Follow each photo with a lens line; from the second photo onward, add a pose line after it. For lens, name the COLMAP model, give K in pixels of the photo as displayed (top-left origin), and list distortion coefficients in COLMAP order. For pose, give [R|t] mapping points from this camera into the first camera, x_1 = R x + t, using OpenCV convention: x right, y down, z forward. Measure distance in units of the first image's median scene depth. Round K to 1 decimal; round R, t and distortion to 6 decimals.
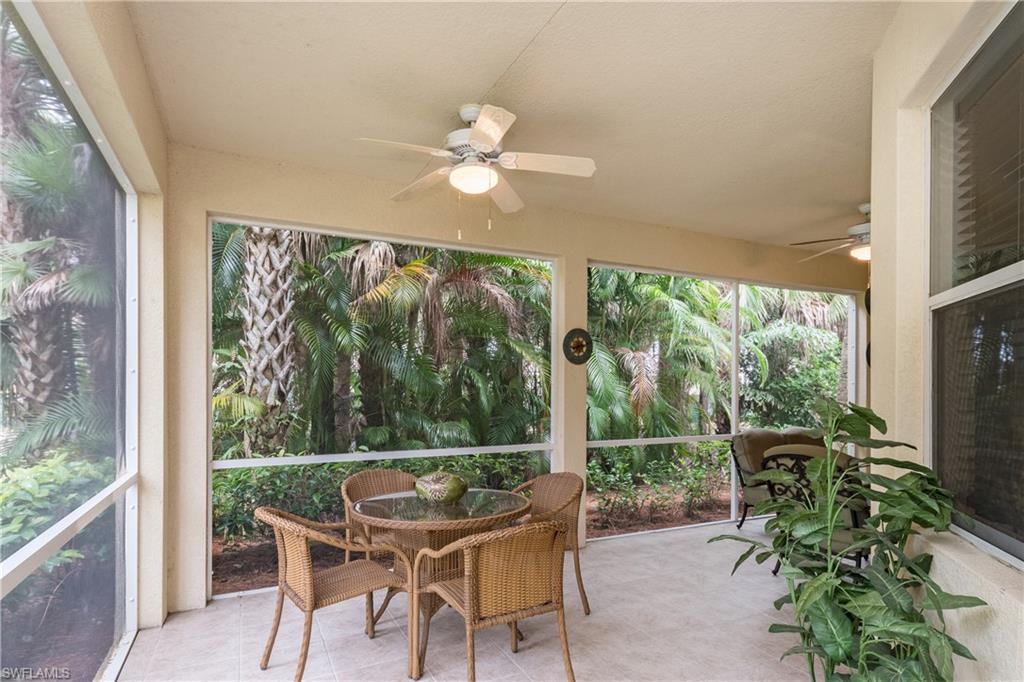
lens RADIAL K [[535.6, 0, 512.0], [0, 535.6, 384.0], [0, 0, 1]] dist [-0.001500, -0.000057]
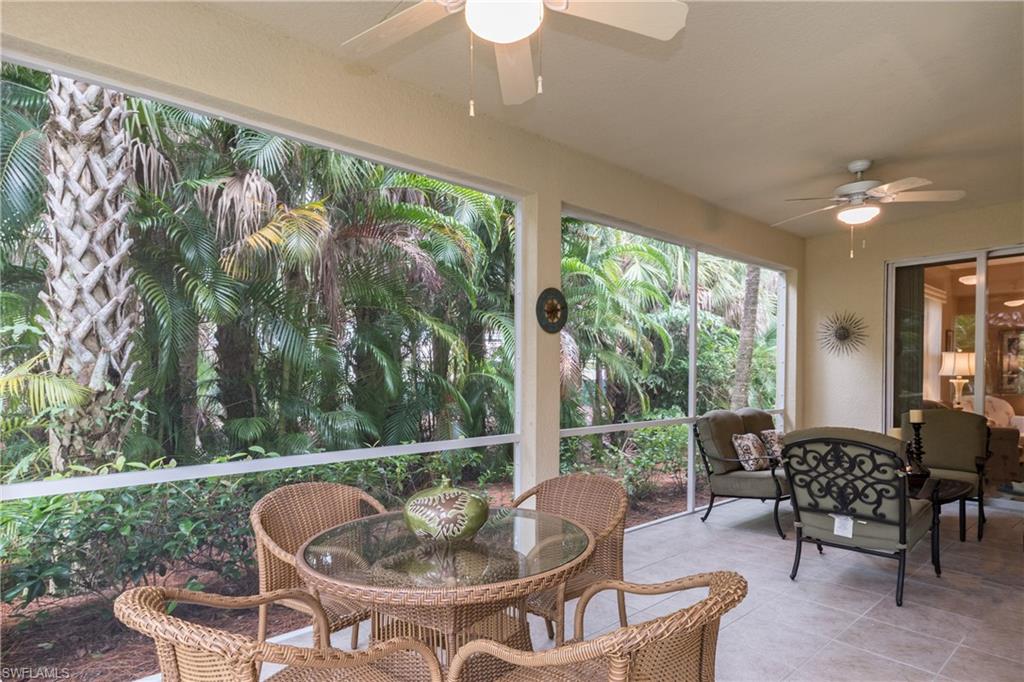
lens RADIAL K [[539.6, 0, 514.7], [0, 539.6, 379.7], [0, 0, 1]] dist [0.003673, -0.000654]
pose [[0.965782, -0.006168, 0.259283, -0.117696], [0.001787, 0.999852, 0.017129, 0.015210], [-0.259350, -0.016079, 0.965649, 0.205730]]
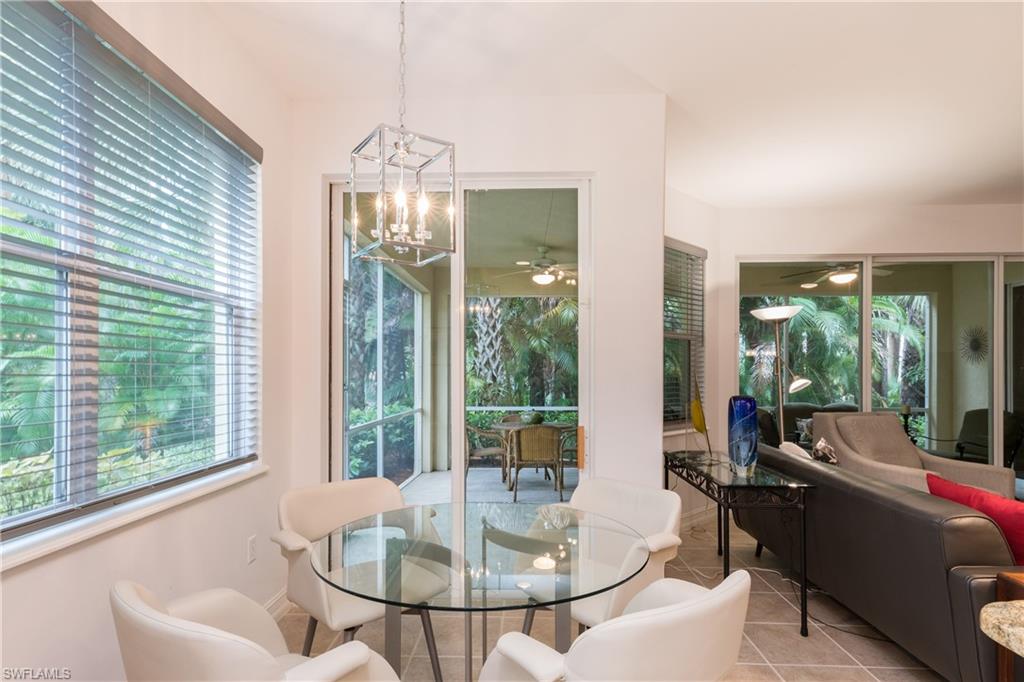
lens RADIAL K [[535.6, 0, 512.0], [0, 535.6, 384.0], [0, 0, 1]] dist [-0.001500, -0.000057]
pose [[0.879454, 0.008909, -0.475901, 0.477226], [0.002761, 0.999713, 0.023816, -0.000439], [0.475977, -0.022259, 0.879176, -0.551369]]
